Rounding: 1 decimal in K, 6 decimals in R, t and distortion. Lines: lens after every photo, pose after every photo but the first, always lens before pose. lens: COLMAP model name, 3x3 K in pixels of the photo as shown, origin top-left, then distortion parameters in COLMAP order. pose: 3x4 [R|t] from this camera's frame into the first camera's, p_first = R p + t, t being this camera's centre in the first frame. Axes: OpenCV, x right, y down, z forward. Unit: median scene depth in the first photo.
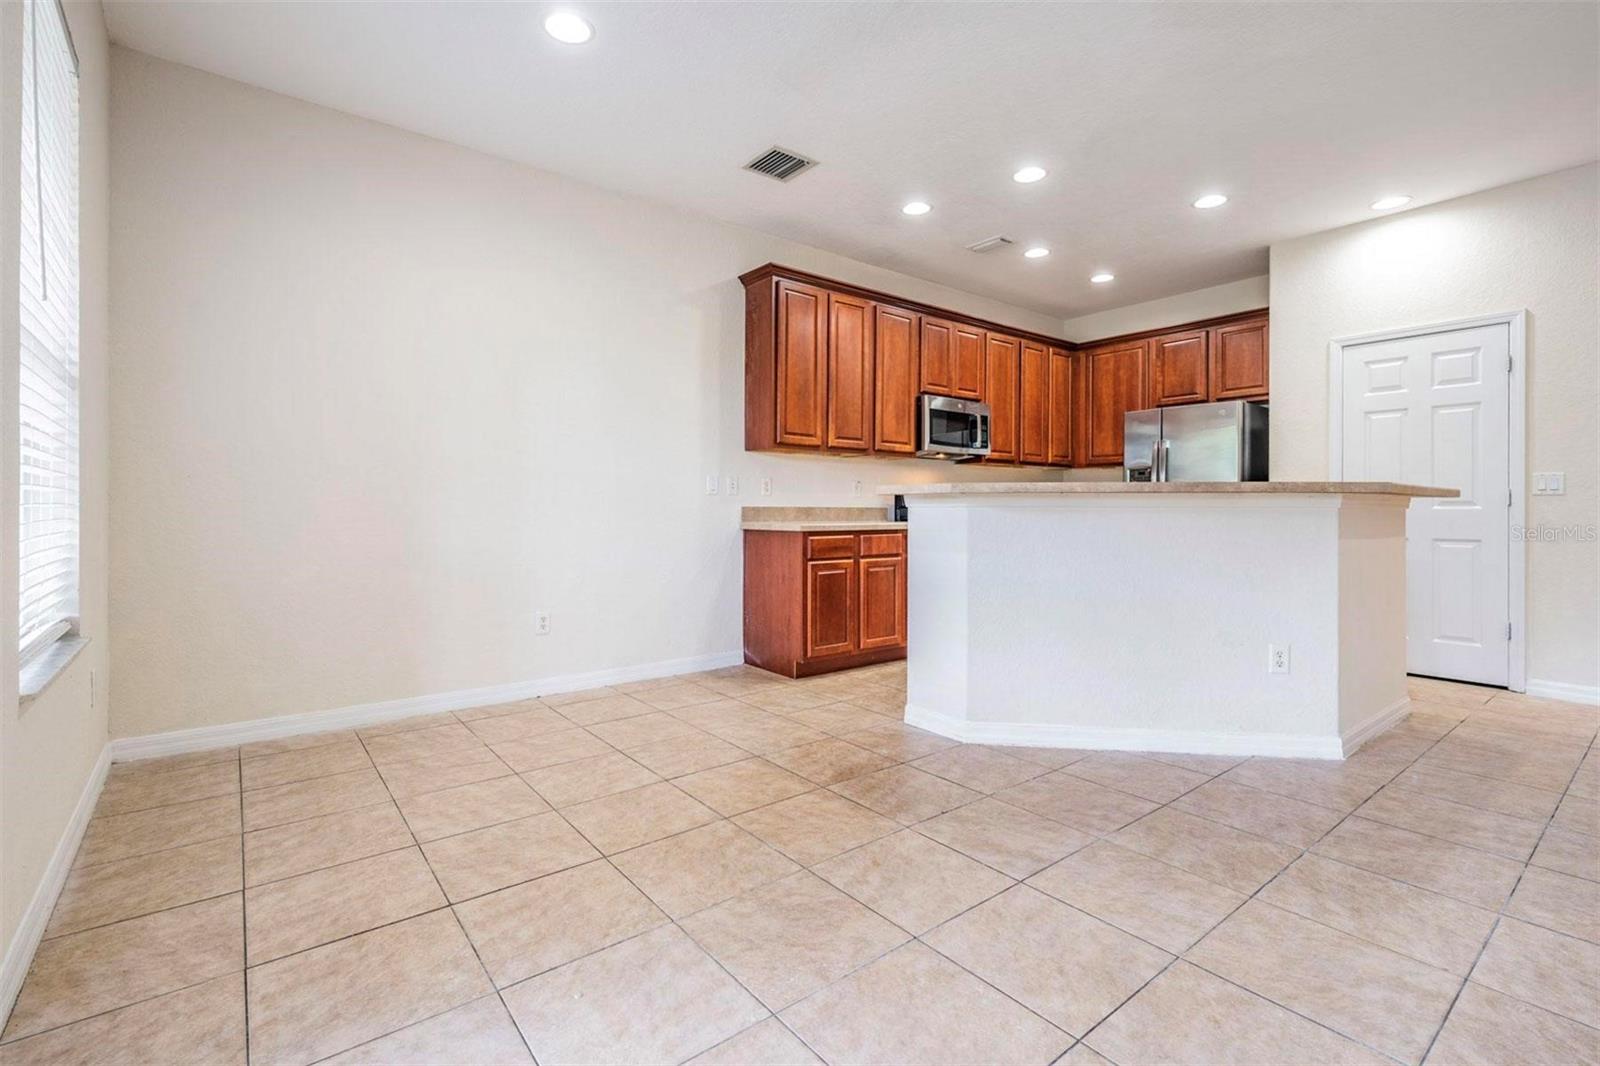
lens RADIAL K [[718.9, 0, 796.6], [0, 718.9, 510.3], [0, 0, 1]] dist [-0.000198, -0.000842]
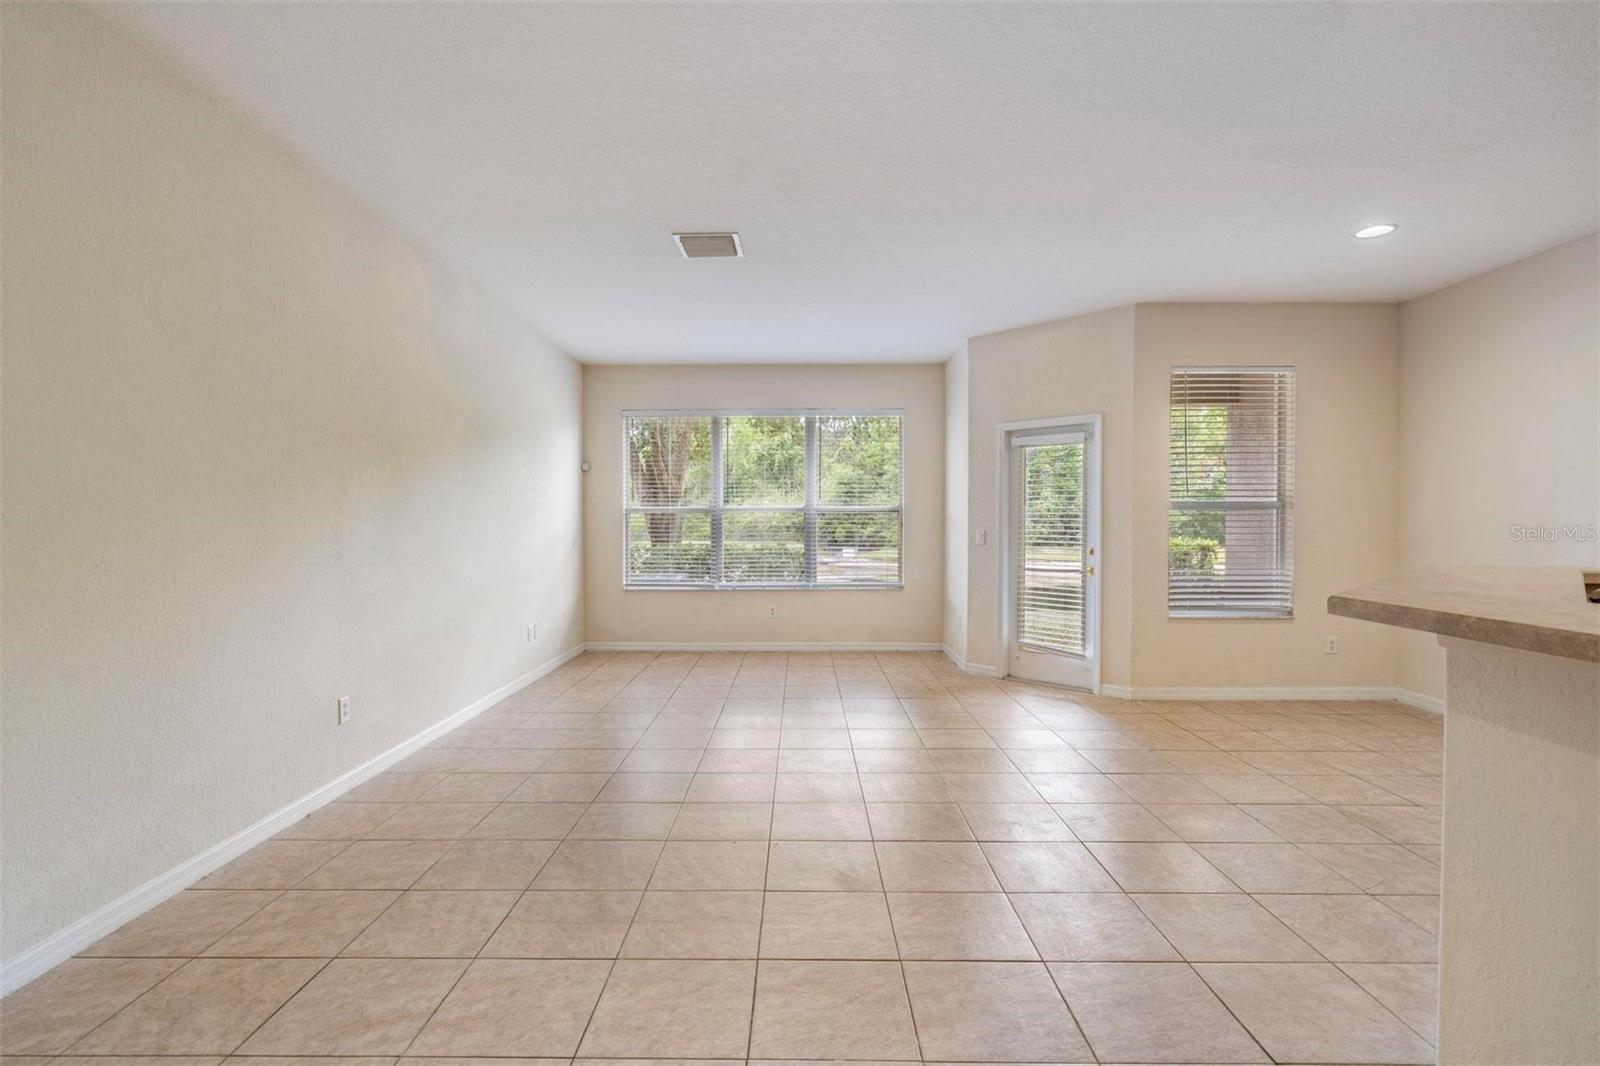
lens RADIAL K [[774.5, 0, 792.3], [0, 774.5, 537.5], [0, 0, 1]] dist [0.003814, -0.000834]
pose [[-0.623828, 0.017517, -0.781366, 0.975201], [0.002274, 0.999785, 0.020599, -0.064598], [0.781559, 0.011074, -0.623733, 0.651187]]
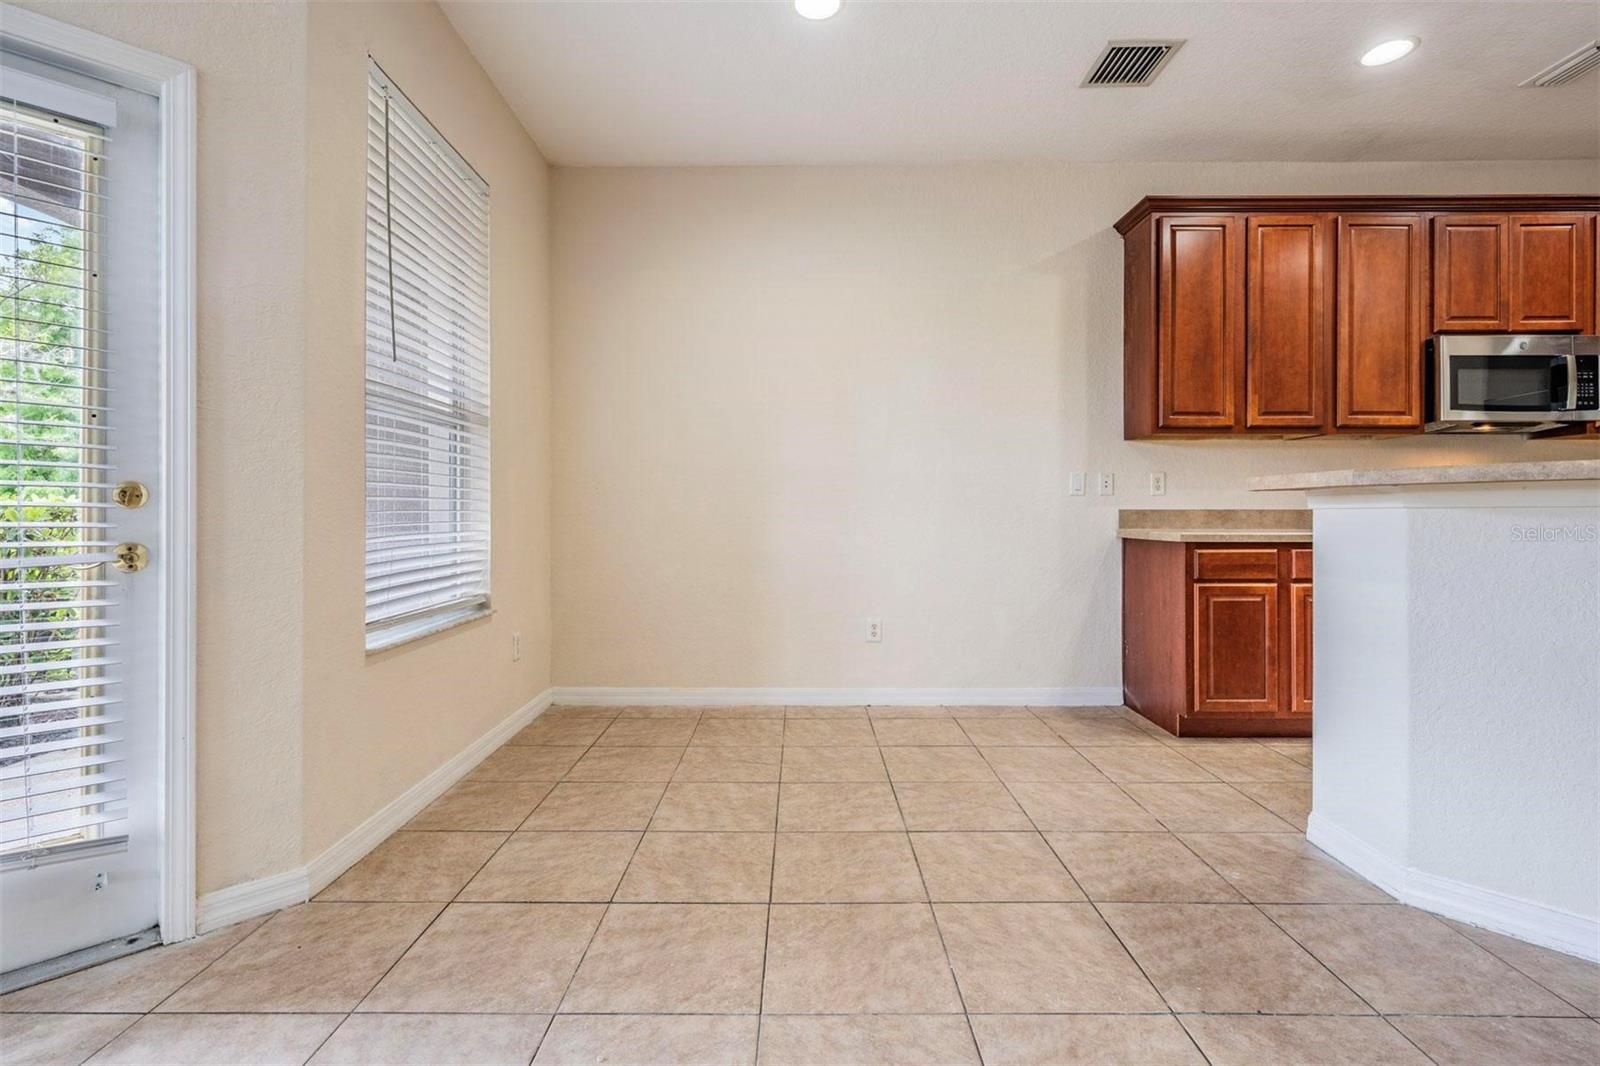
lens RADIAL K [[718.9, 0, 793.8], [0, 718.9, 511.6], [0, 0, 1]] dist [-0.000198, -0.000842]
pose [[0.780479, -0.003557, -0.625172, 0.149111], [0.002014, 0.999993, -0.003175, -0.000936], [0.625179, 0.001219, 0.780481, 0.150301]]
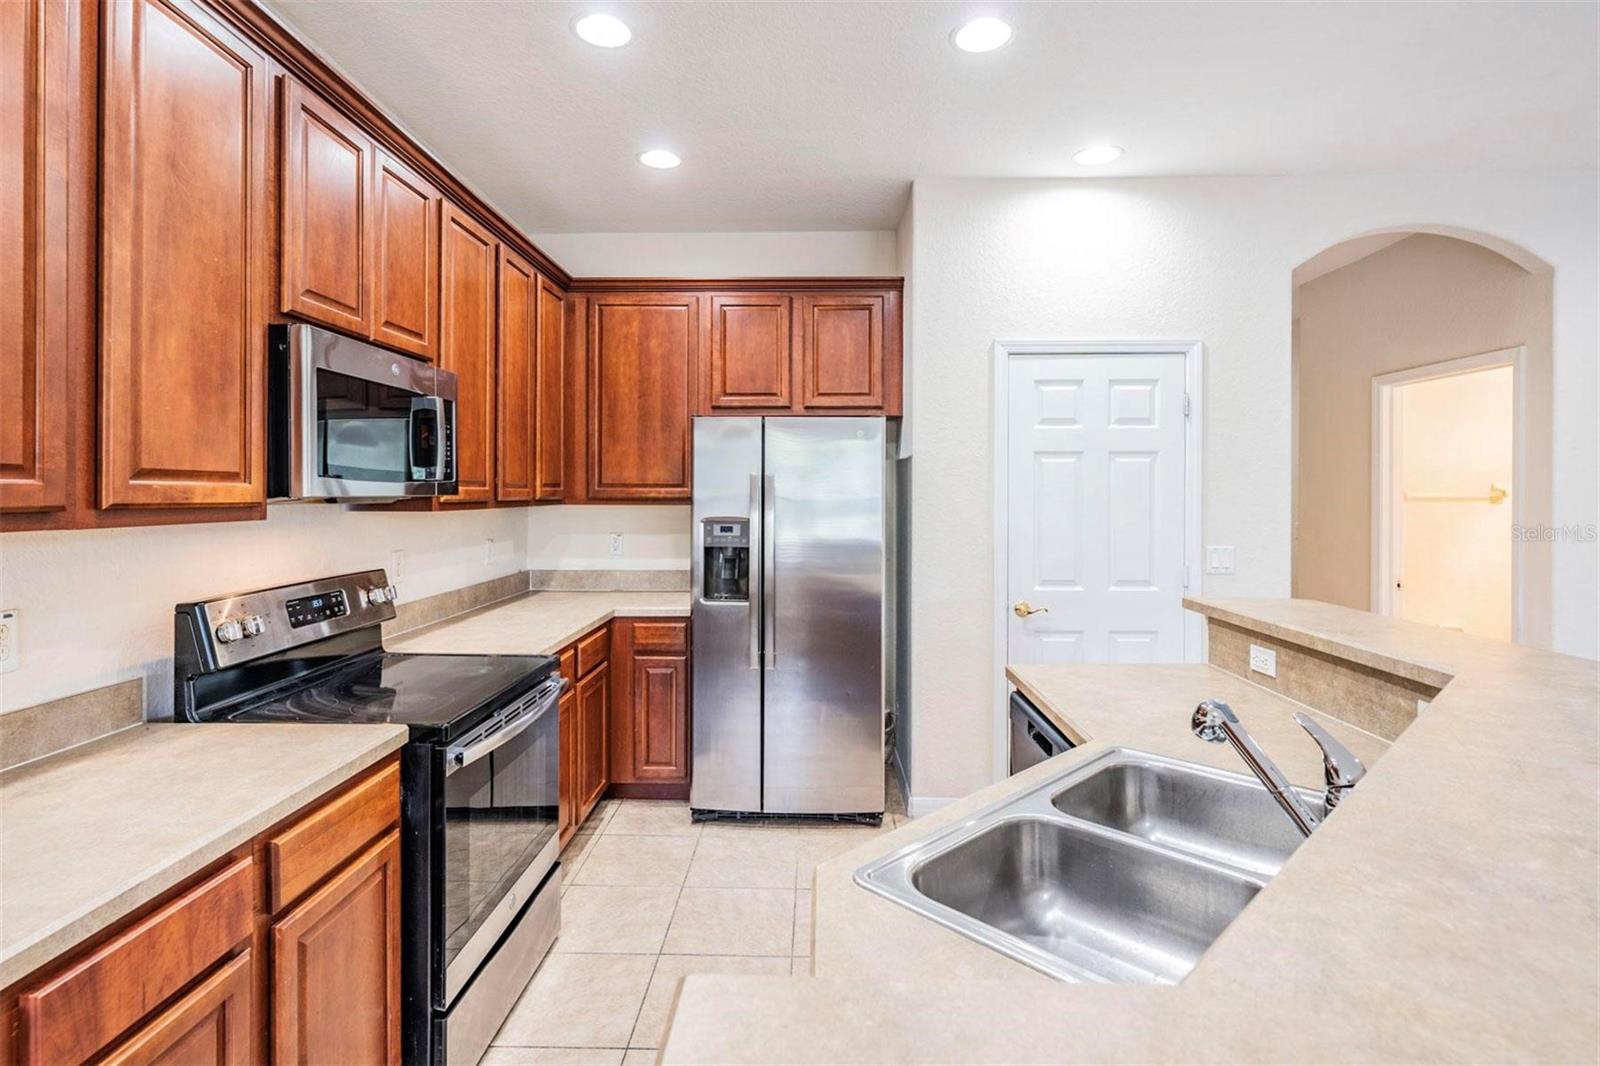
lens RADIAL K [[774.5, 0, 796.1], [0, 774.5, 494.7], [0, 0, 1]] dist [0.003814, -0.000834]
pose [[0.637953, -0.003346, 0.770068, 0.062002], [-0.000414, 0.999989, 0.004689, -0.100660], [-0.770075, -0.003310, 0.637945, 0.713767]]
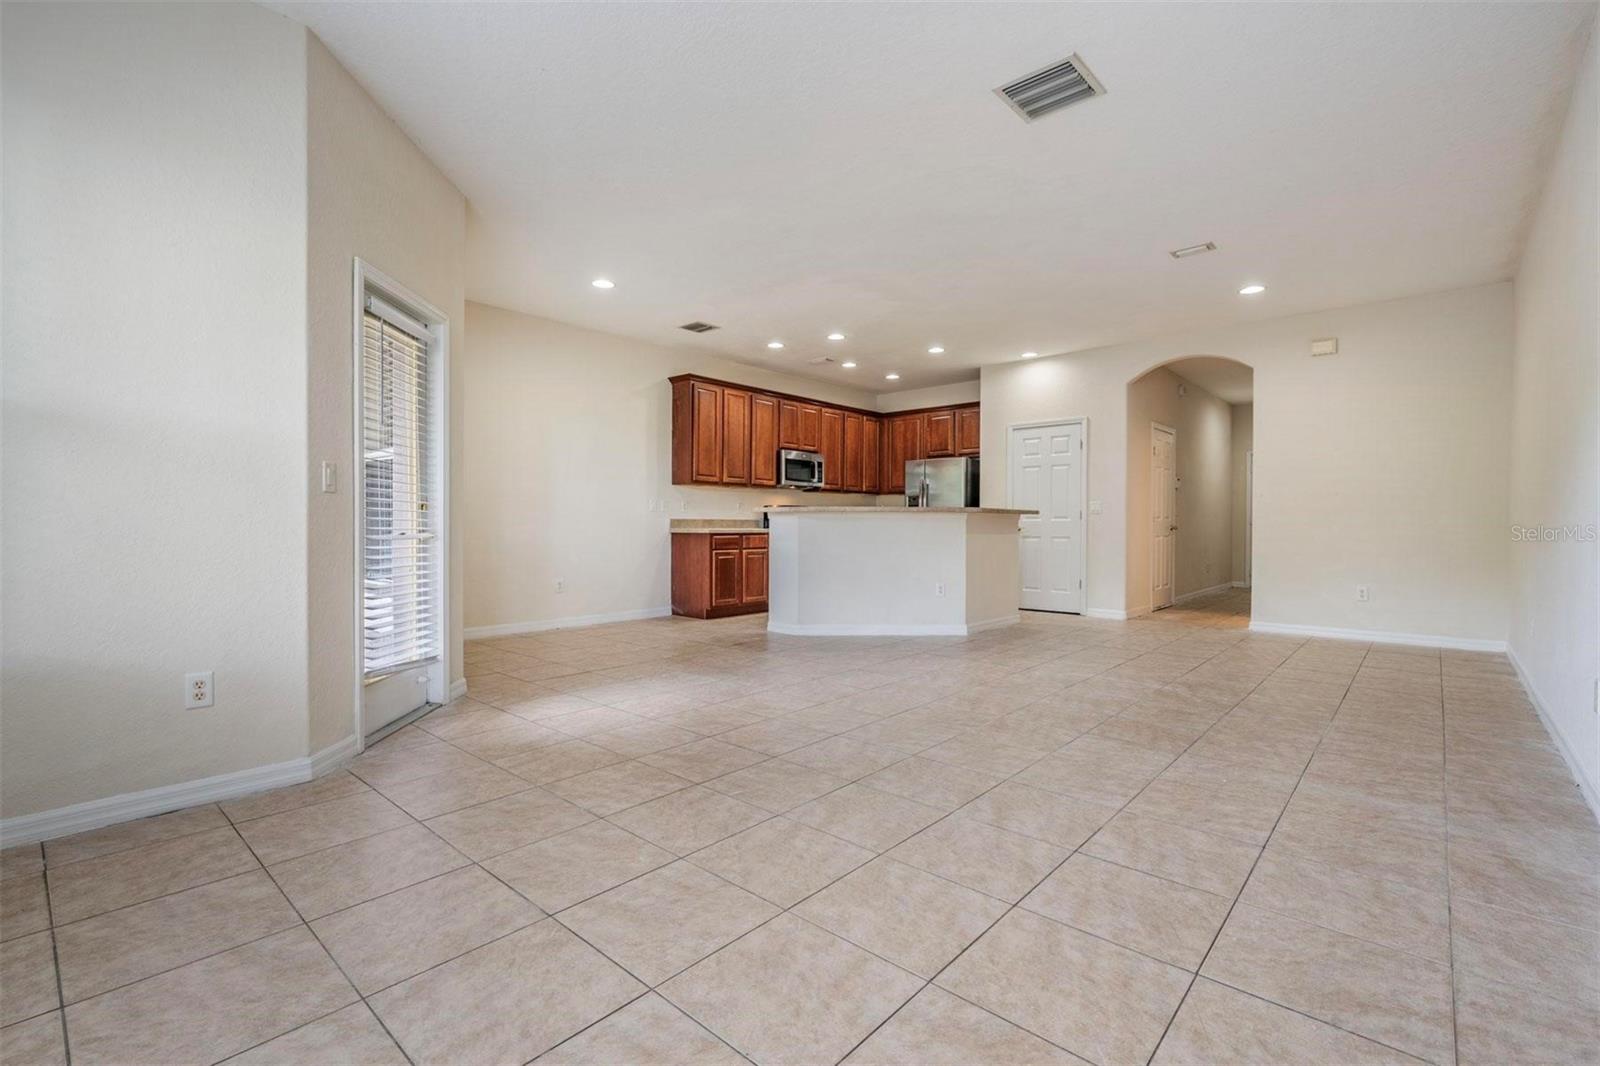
lens RADIAL K [[718.9, 0, 793.9], [0, 718.9, 523.6], [0, 0, 1]] dist [-0.000198, -0.000842]
pose [[0.985207, 0.000459, 0.171369, -0.083036], [0.000007, 0.999996, -0.002720, 0.010637], [-0.171370, 0.002681, 0.985203, -0.687544]]
